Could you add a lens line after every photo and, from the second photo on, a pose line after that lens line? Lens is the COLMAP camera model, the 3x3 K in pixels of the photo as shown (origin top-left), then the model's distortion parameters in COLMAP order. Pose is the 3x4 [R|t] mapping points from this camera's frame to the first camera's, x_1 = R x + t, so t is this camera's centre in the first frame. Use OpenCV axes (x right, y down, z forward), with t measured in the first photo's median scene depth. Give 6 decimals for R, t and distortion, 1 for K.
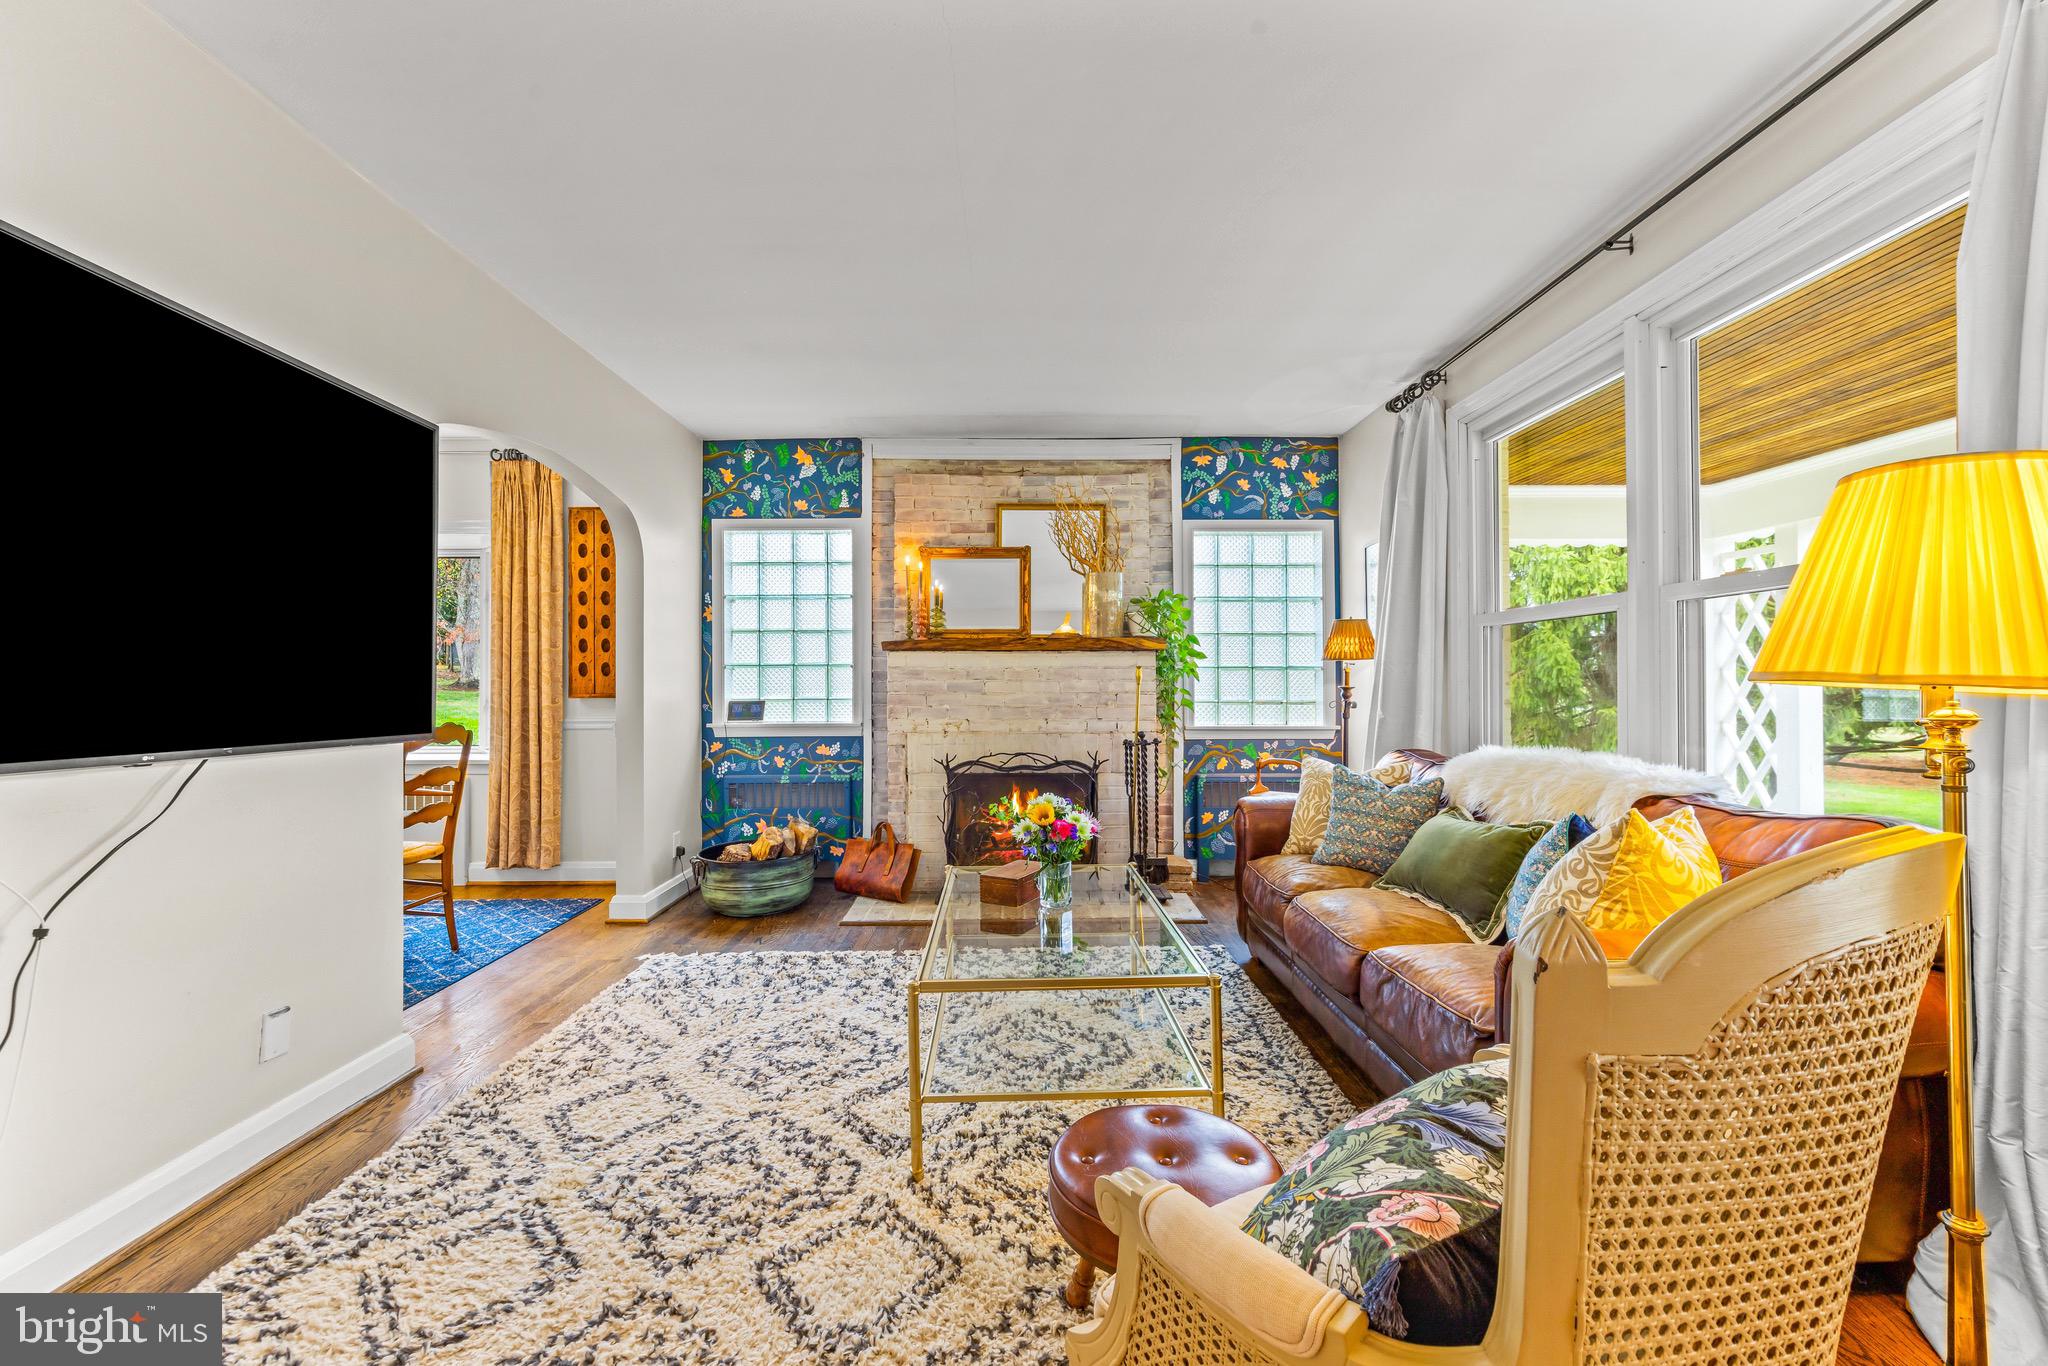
lens RADIAL K [[816.2, 0, 1024.0], [0, 816.2, 683.0], [0, 0, 1]] dist [-0.001949, -0.000092]
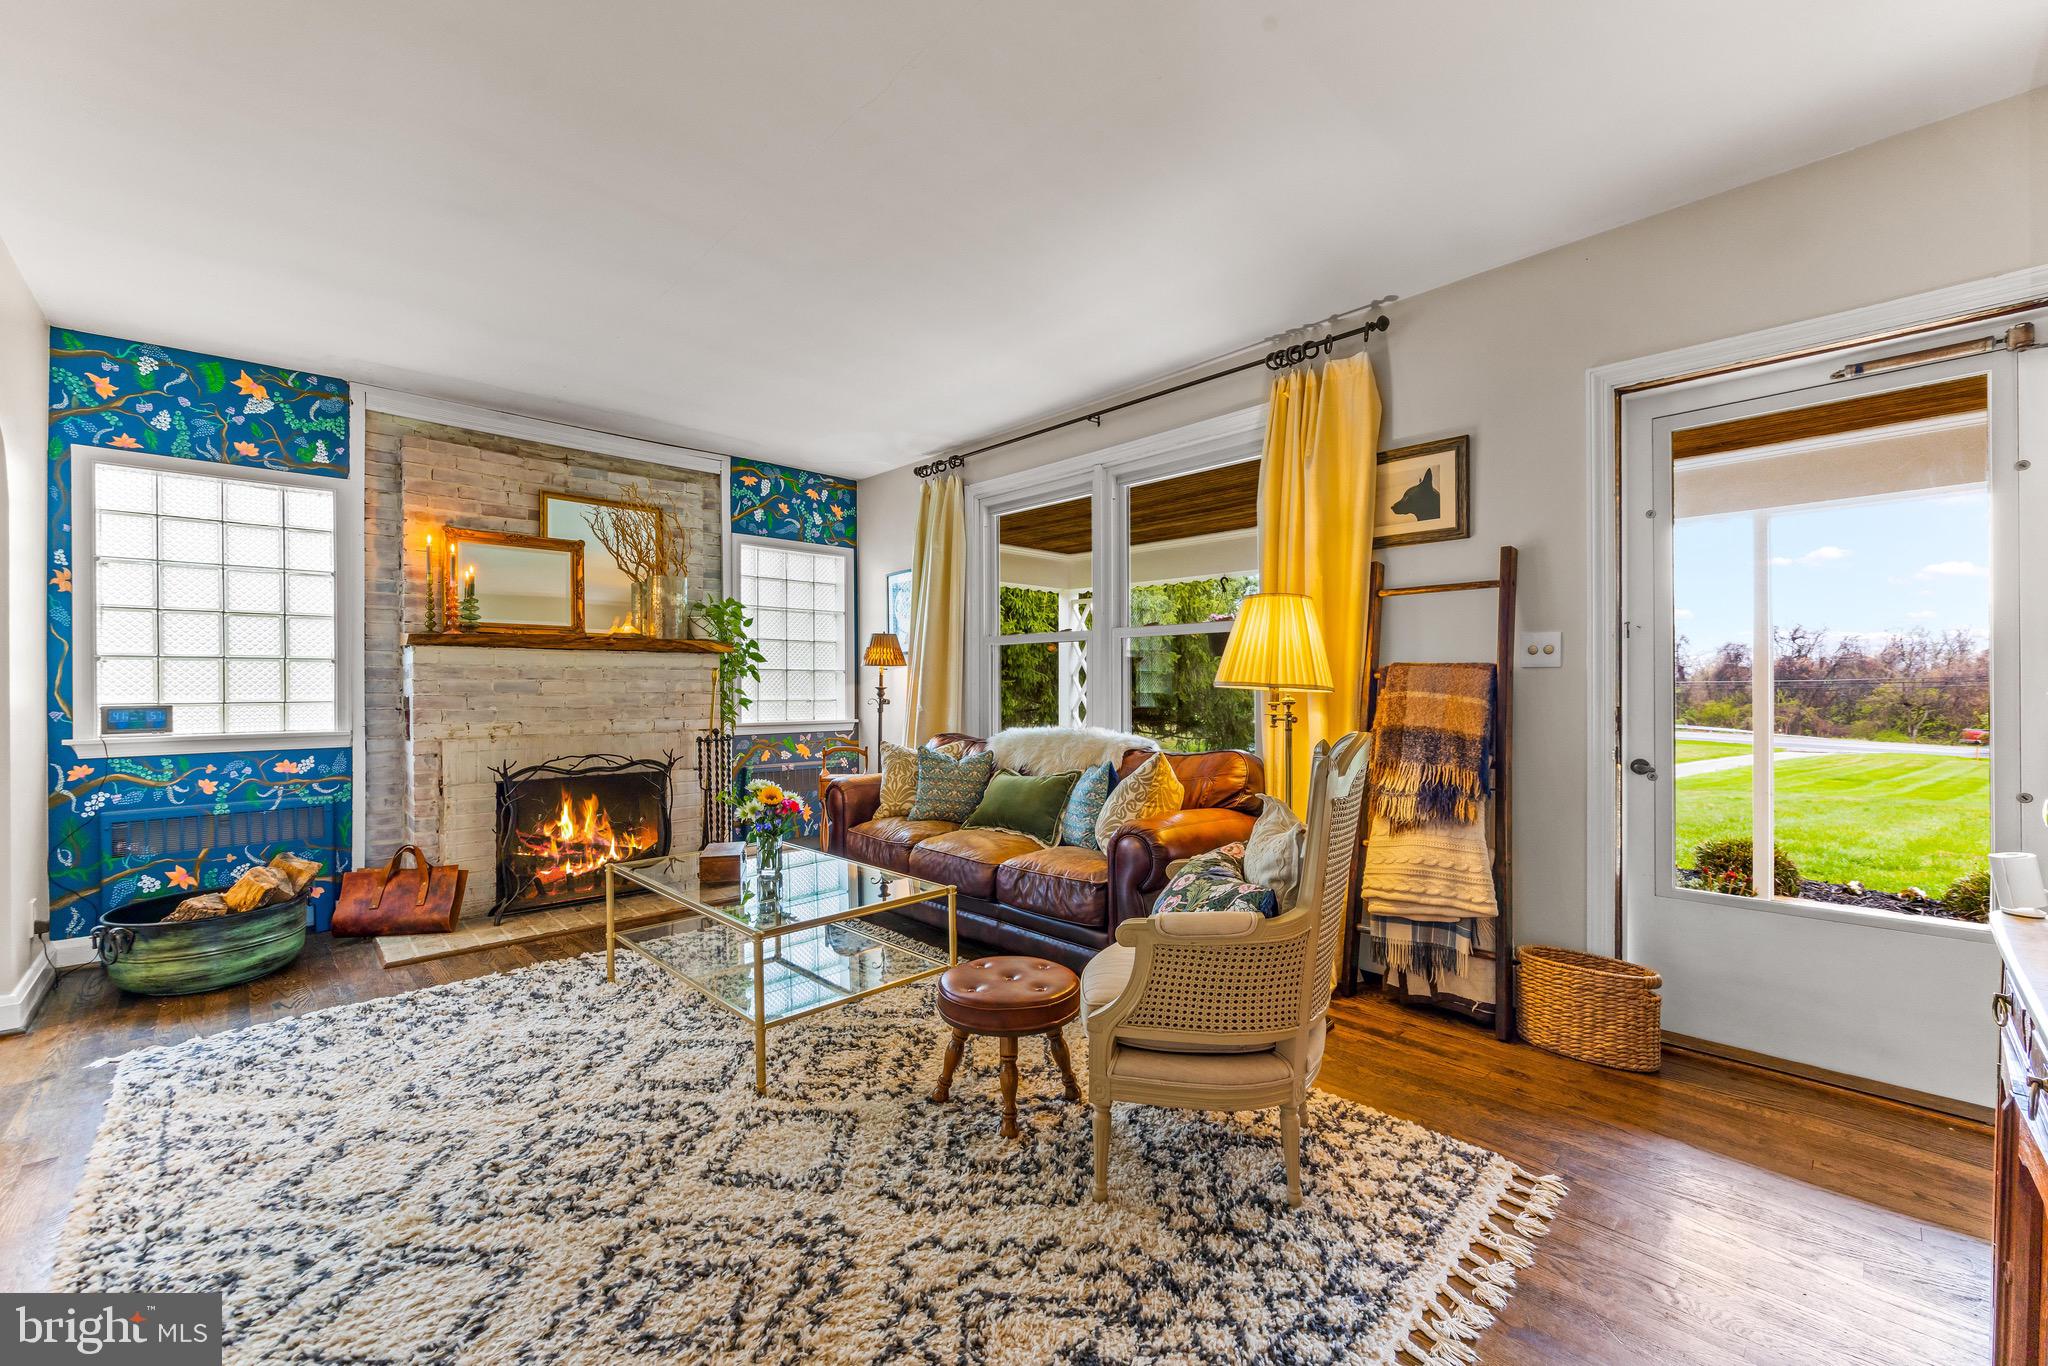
lens RADIAL K [[828.1, 0, 1024.0], [0, 828.1, 683.0], [0, 0, 1]] dist [0.001660, 0.000198]
pose [[0.728225, 0.004198, 0.685326, -0.280126], [-0.004782, 0.999988, -0.001044, -0.001349], [-0.685322, -0.002517, 0.728236, -0.067062]]
